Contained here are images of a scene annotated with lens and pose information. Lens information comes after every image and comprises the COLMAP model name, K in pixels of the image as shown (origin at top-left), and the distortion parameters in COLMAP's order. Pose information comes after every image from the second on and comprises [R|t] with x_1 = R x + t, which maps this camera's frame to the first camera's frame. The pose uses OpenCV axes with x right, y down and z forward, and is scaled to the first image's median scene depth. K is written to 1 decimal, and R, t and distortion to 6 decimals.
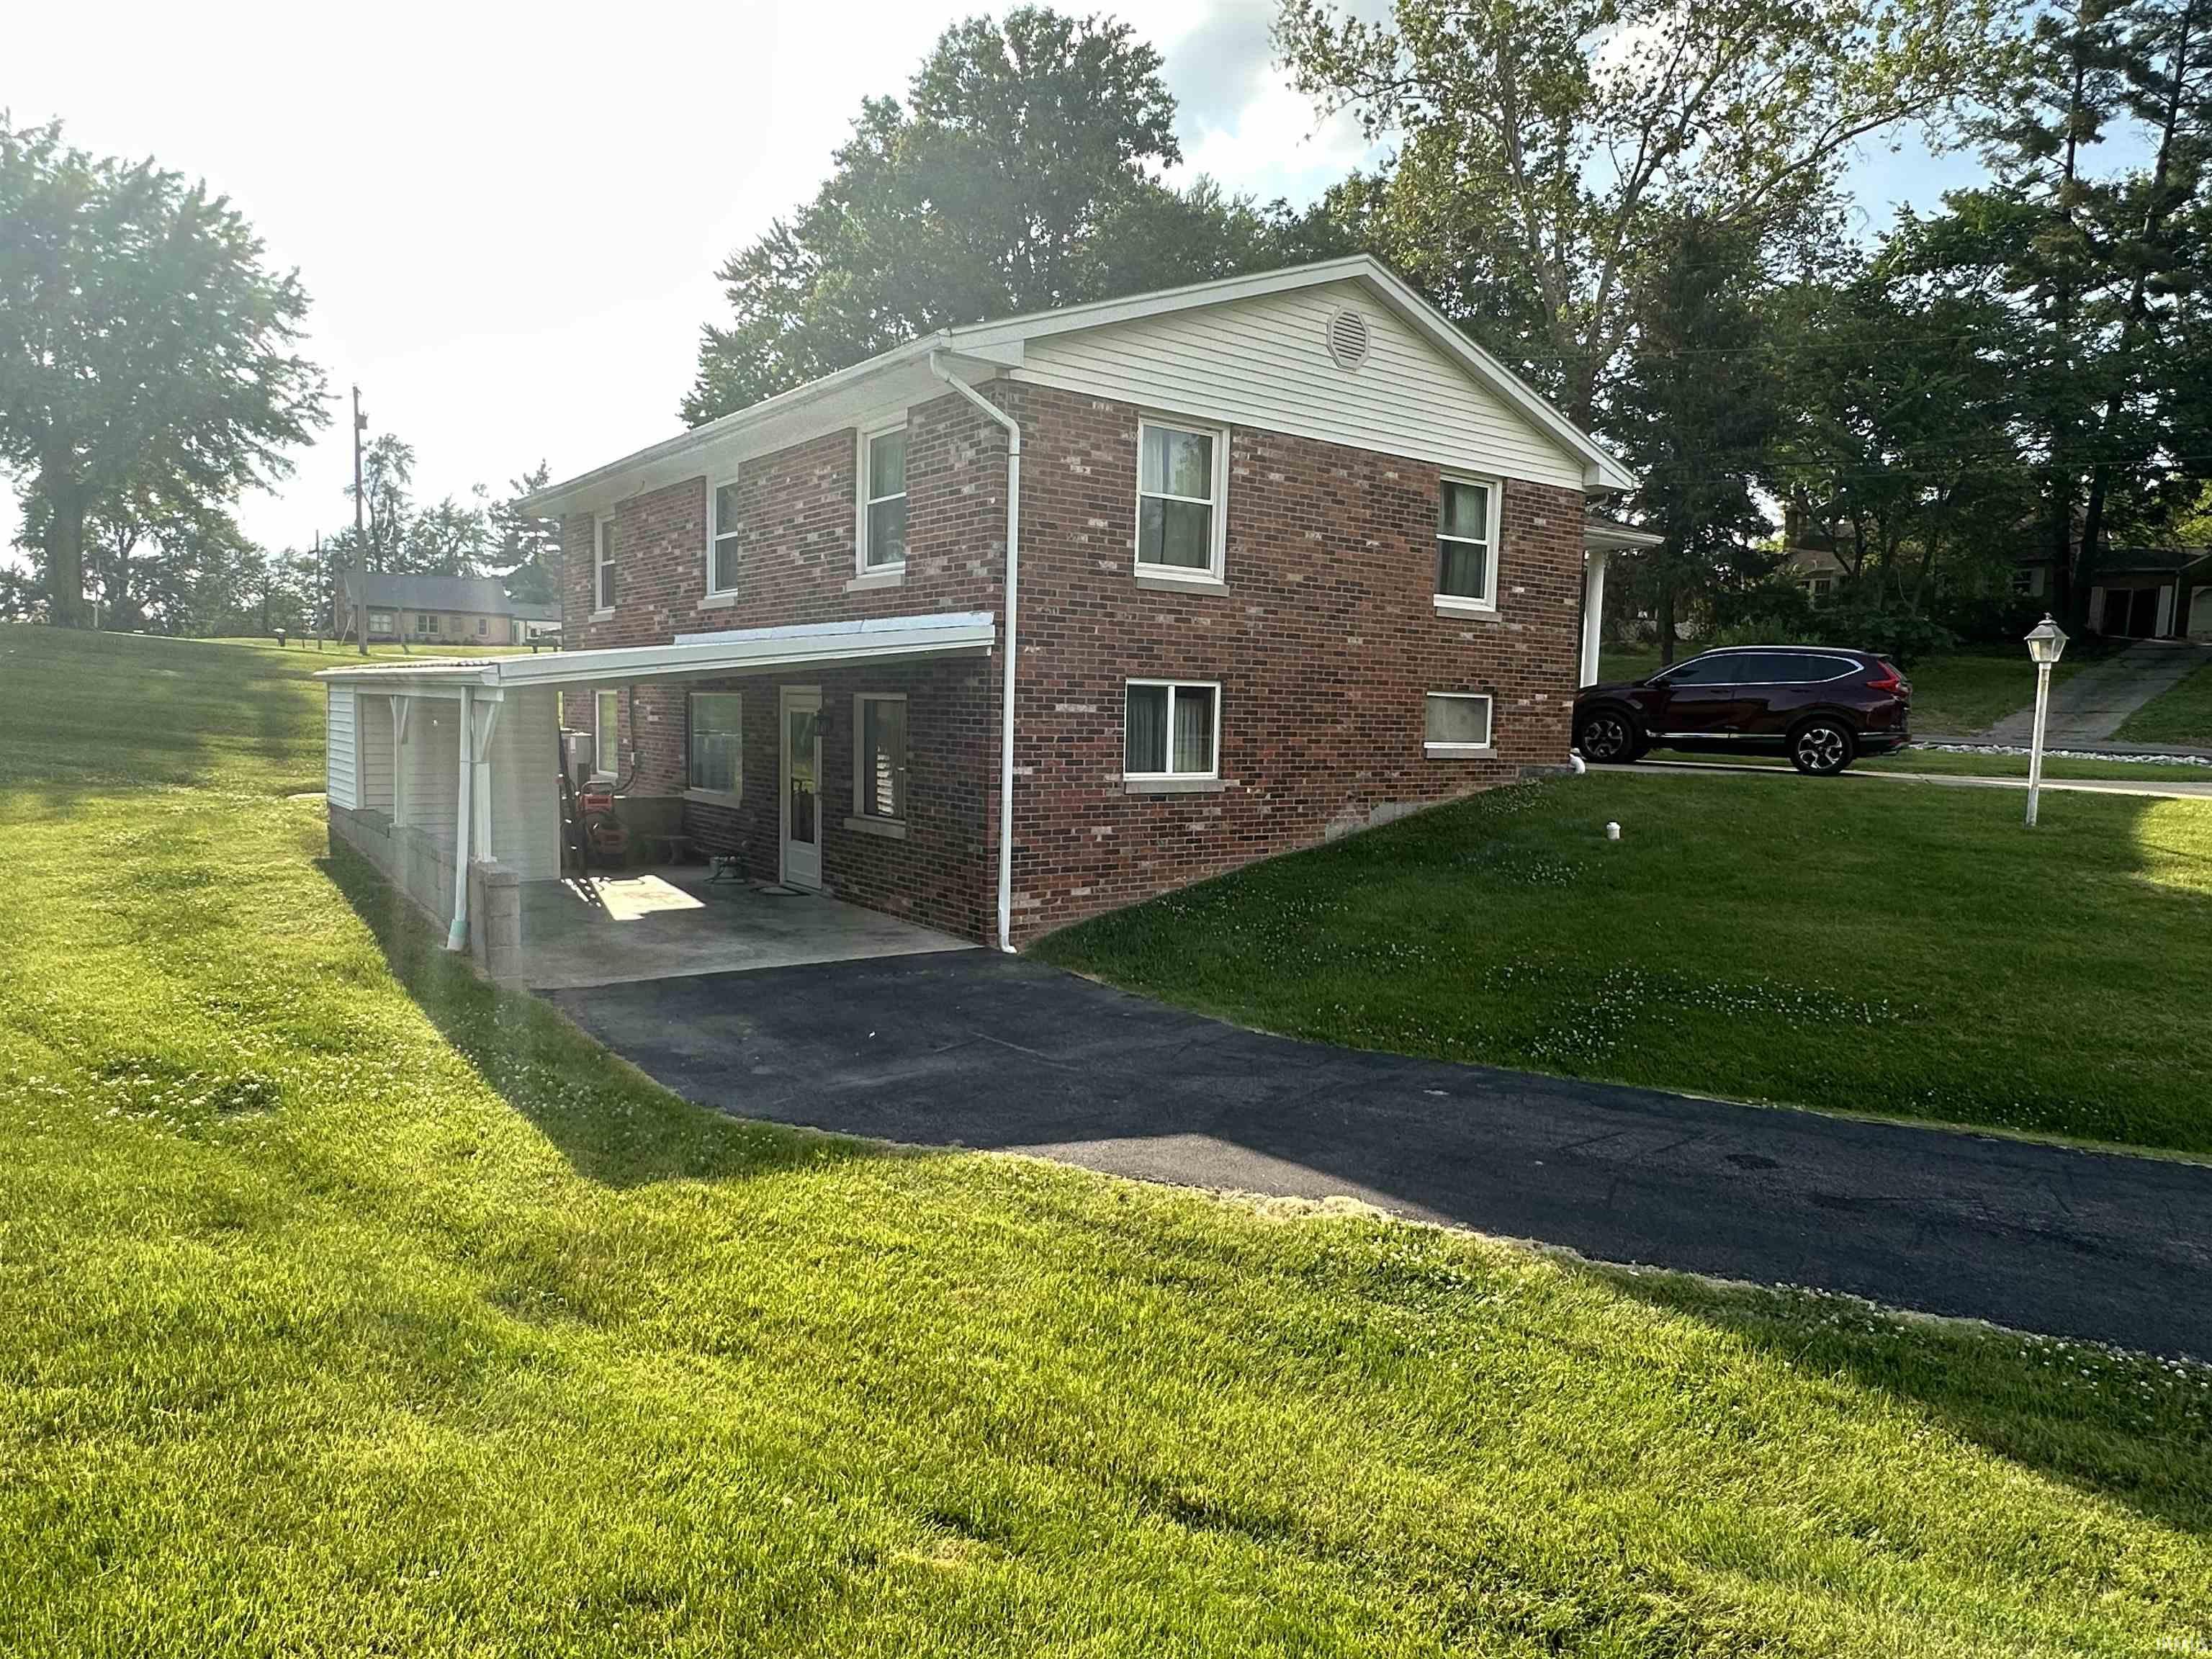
lens RADIAL K [[1360.2, 0, 1104.5], [0, 1360.2, 843.6], [0, 0, 1]] dist [-0.008044, -0.003066]
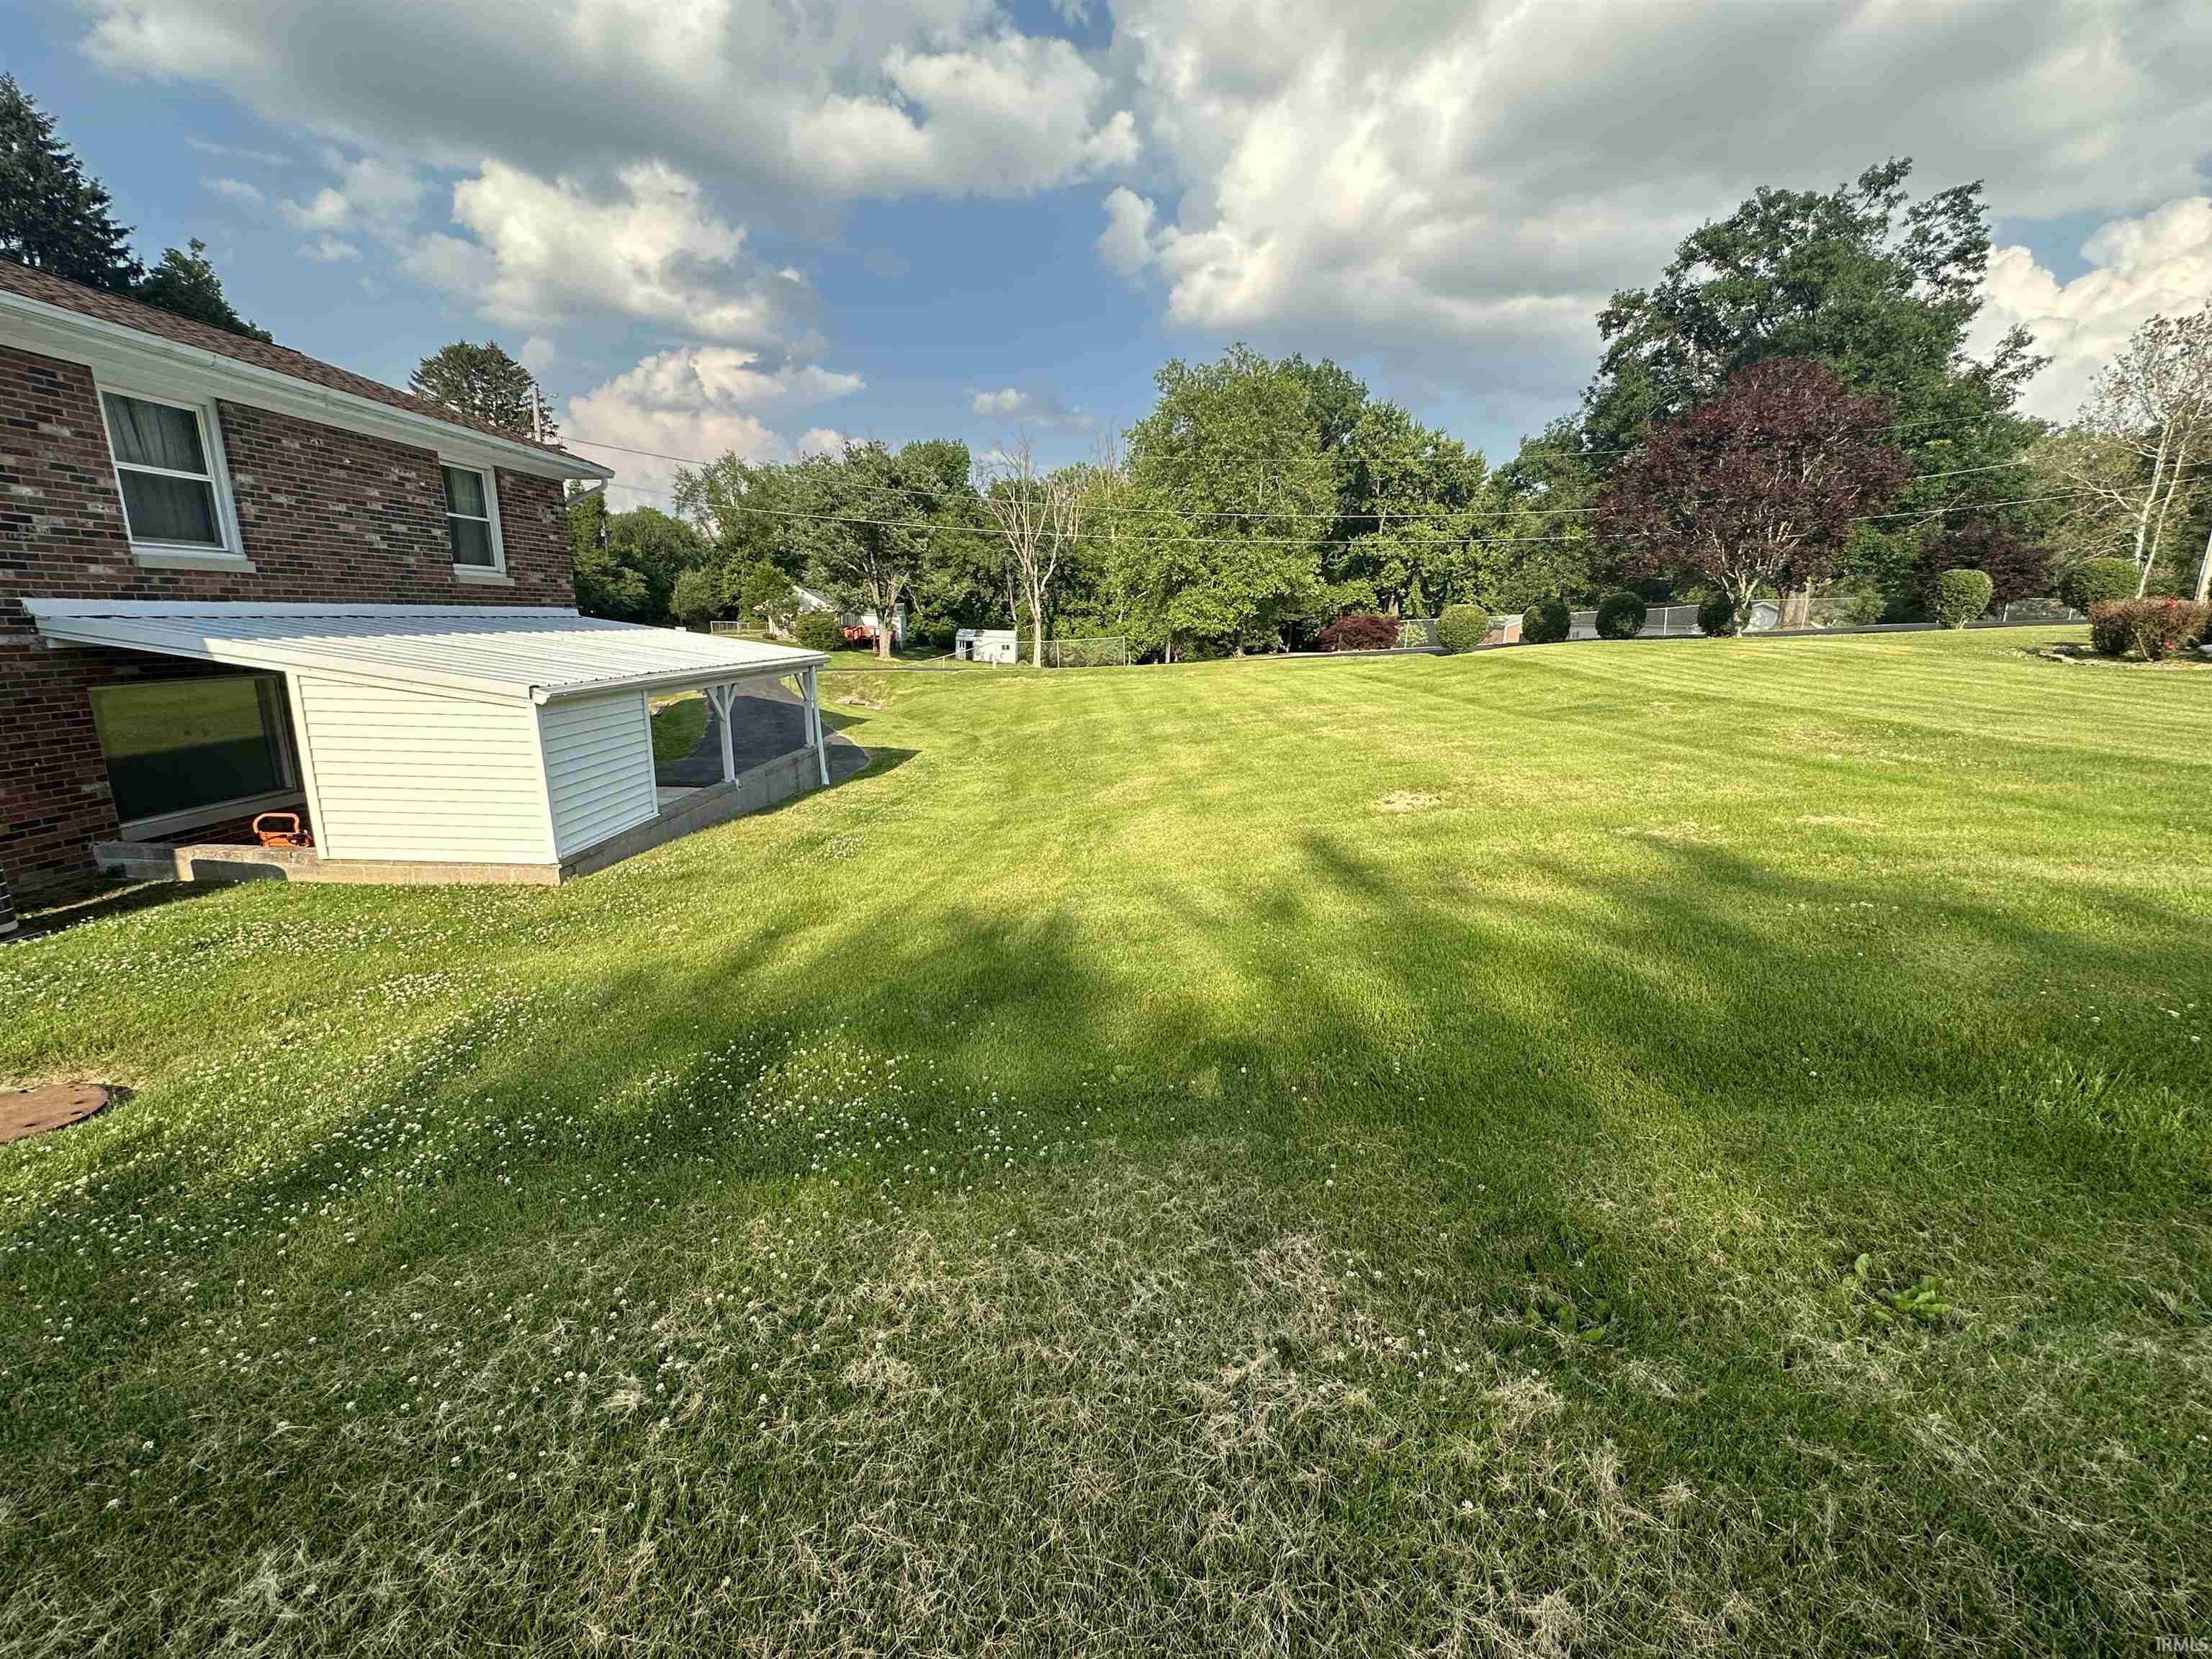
lens RADIAL K [[885.1, 0, 1107.7], [0, 885.1, 852.6], [0, 0, 1]] dist [-0.001844, -0.000066]
pose [[-0.799782, -0.195422, 0.567590, -0.384164], [0.016394, 0.938063, 0.346076, -0.070789], [-0.600066, 0.286090, -0.747043, 0.417880]]
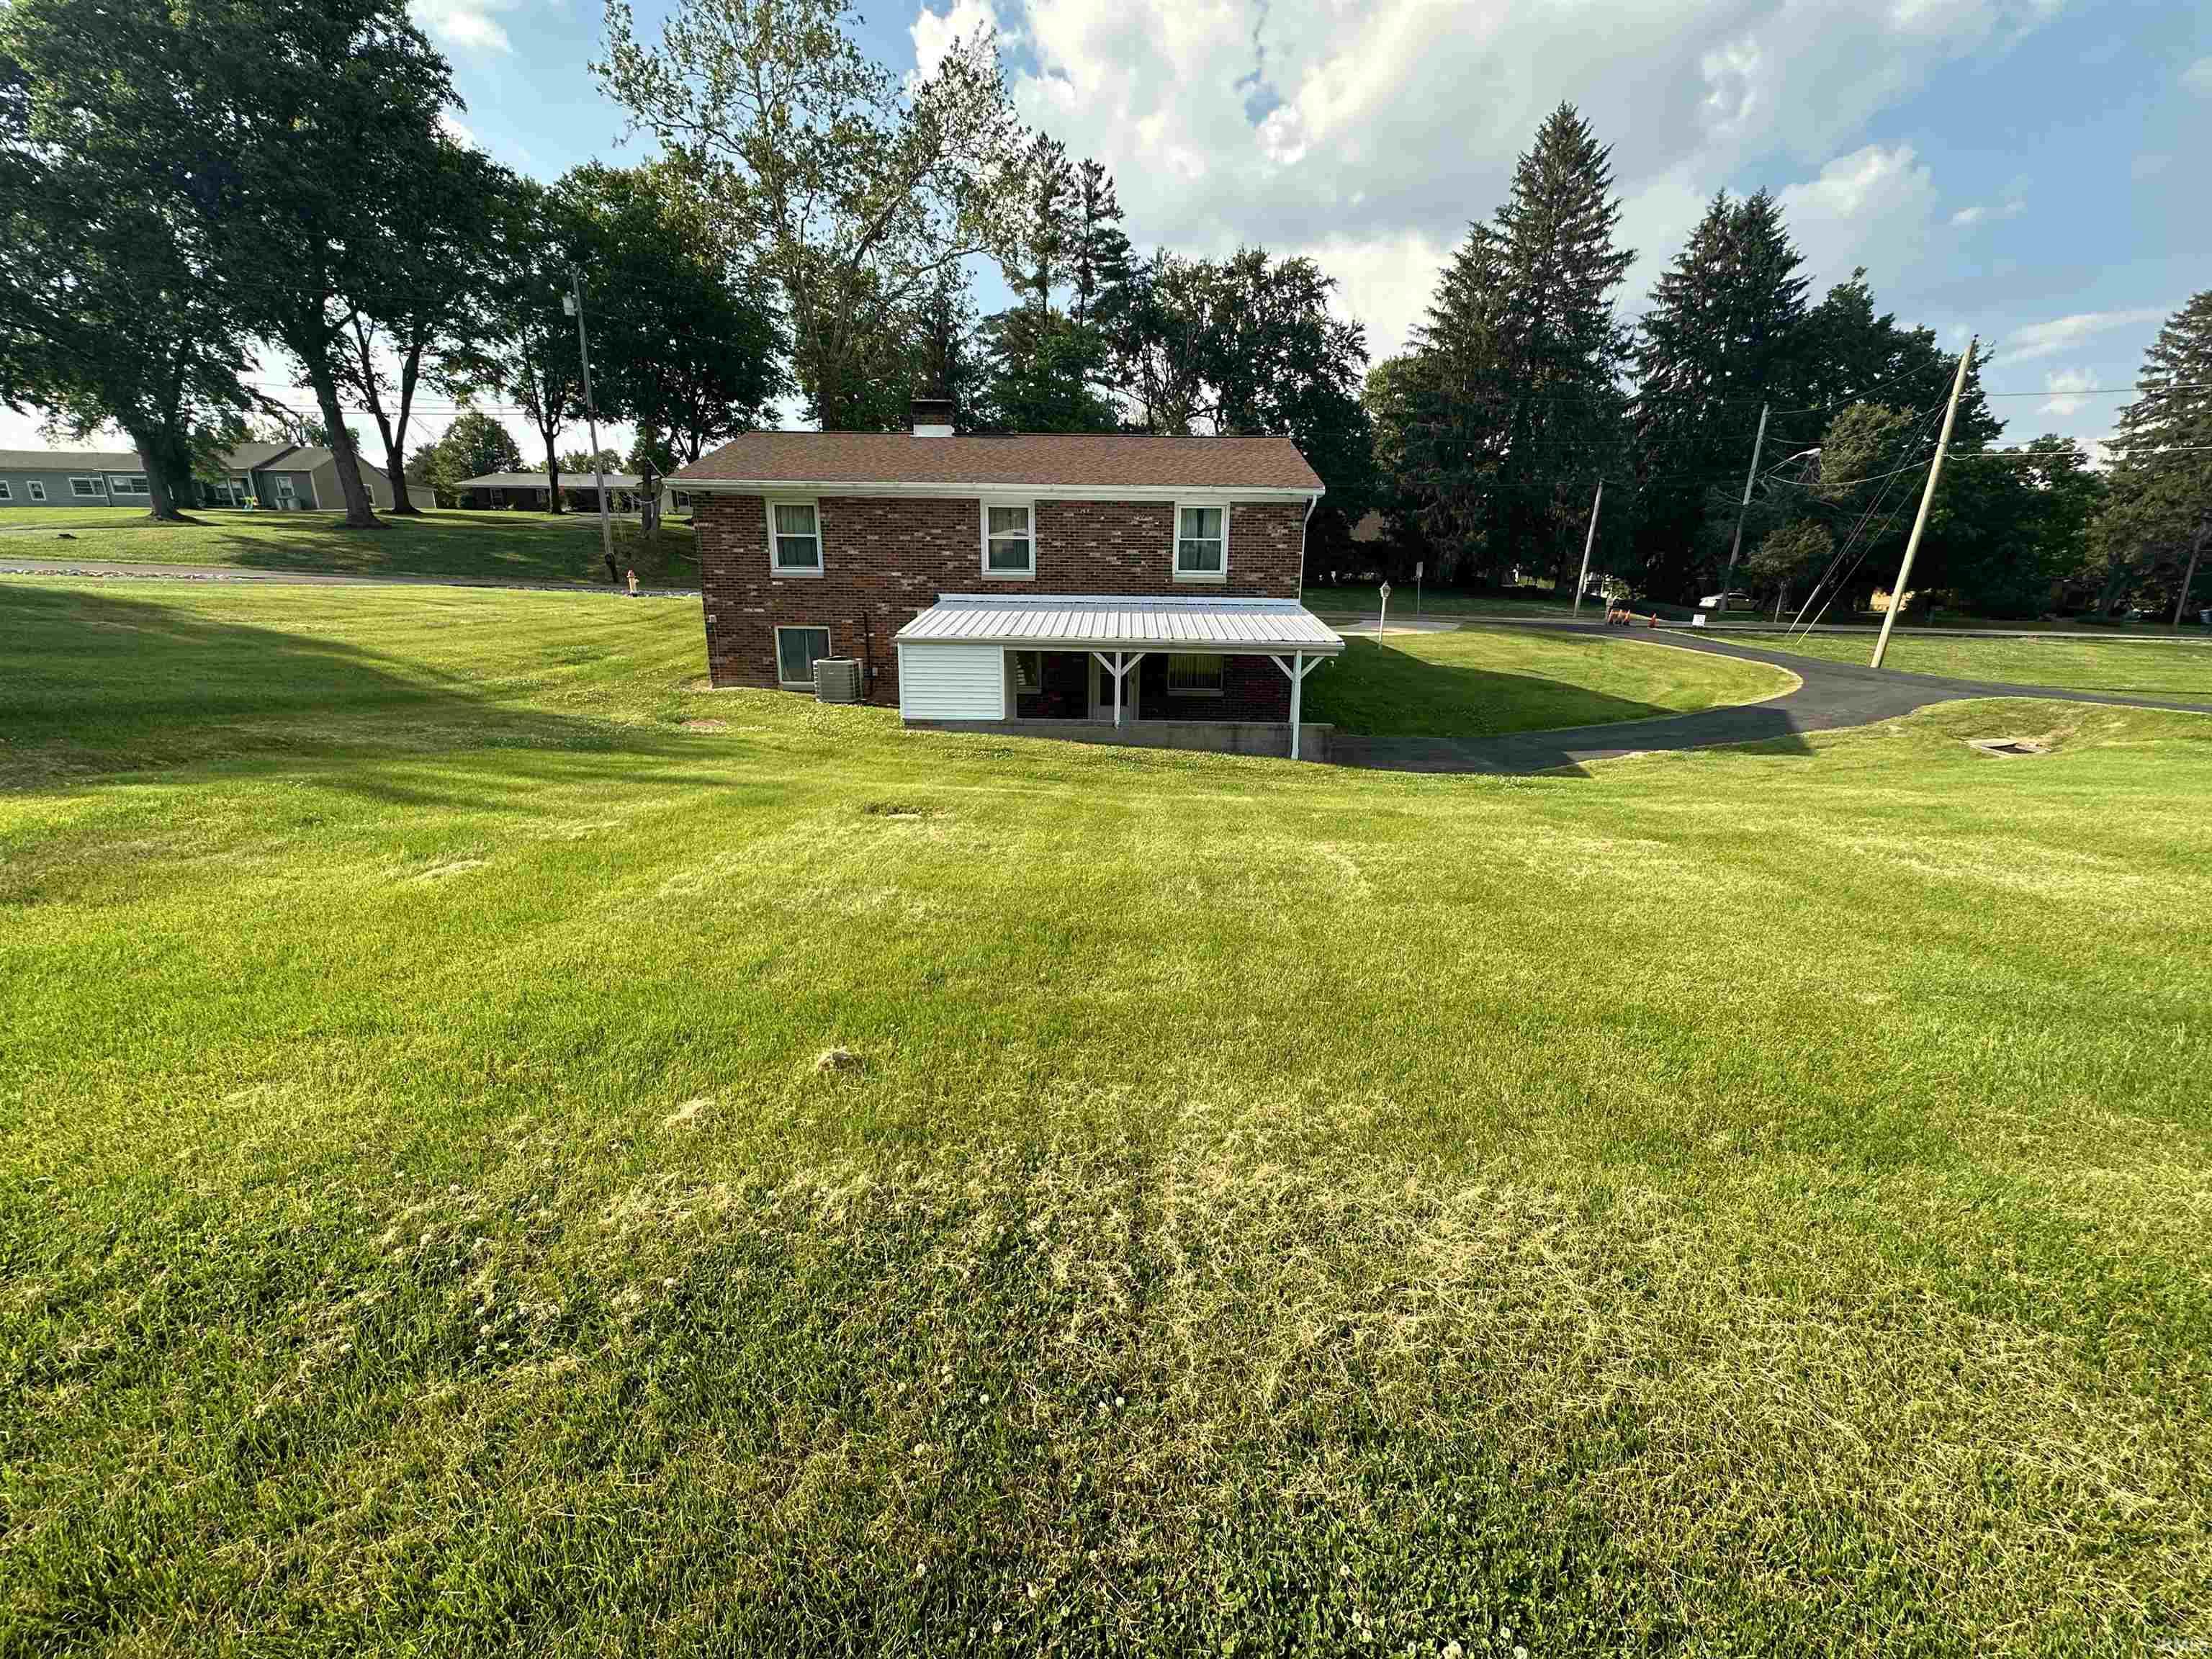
lens RADIAL K [[885.1, 0, 1107.4], [0, 885.1, 839.7], [0, 0, 1]] dist [-0.001844, -0.000066]
pose [[0.599063, -0.242371, 0.763138, -0.435079], [0.080542, 0.966493, 0.243730, -0.044446], [-0.796641, -0.084545, 0.598511, 0.069893]]
